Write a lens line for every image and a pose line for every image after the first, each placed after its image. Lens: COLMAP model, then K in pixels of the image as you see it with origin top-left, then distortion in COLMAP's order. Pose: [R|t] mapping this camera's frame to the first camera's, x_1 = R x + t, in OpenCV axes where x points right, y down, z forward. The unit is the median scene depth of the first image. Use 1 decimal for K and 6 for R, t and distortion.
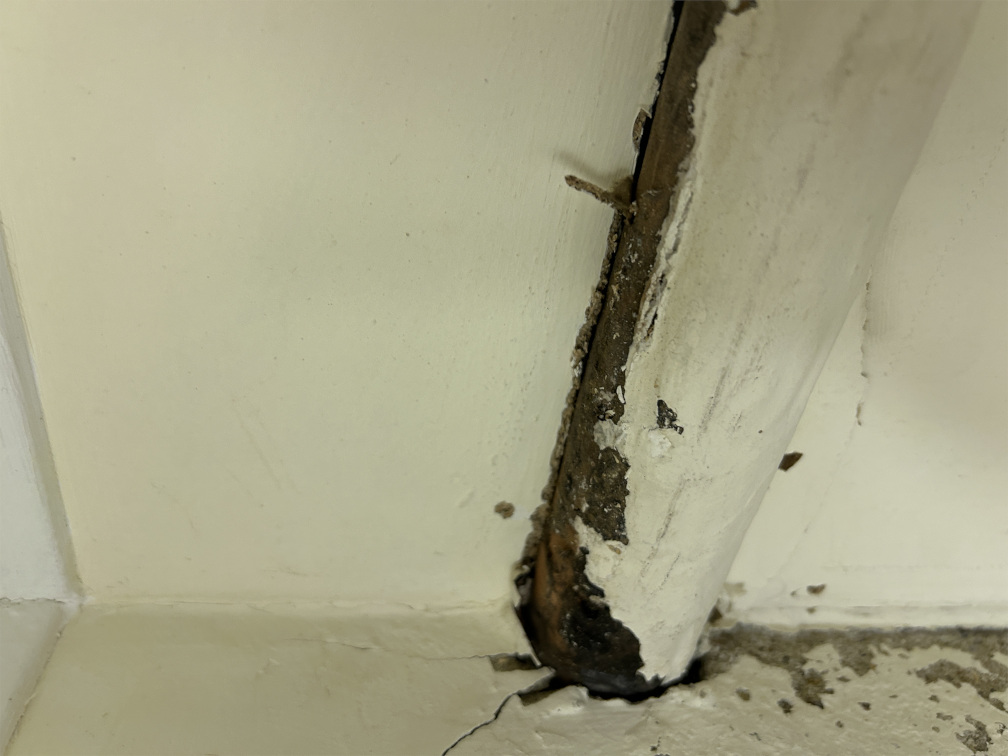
lens RADIAL K [[797.4, 0, 504.0], [0, 797.4, 378.0], [0, 0, 1]] dist [-0.036185, 0.003849]
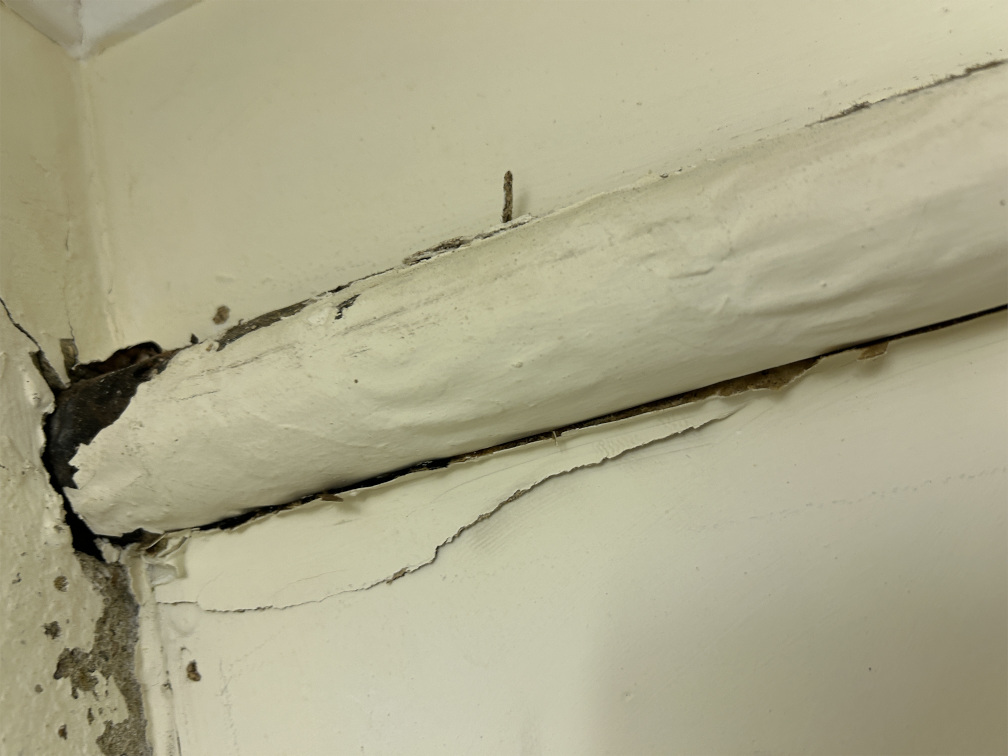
lens RADIAL K [[776.5, 0, 504.0], [0, 776.5, 378.0], [0, 0, 1]] dist [-0.001811, -0.045008]
pose [[0.327992, 0.868520, -0.371610, 0.616891], [-0.922804, 0.210401, -0.322744, 0.175716], [-0.202123, 0.448781, 0.870484, 0.028341]]
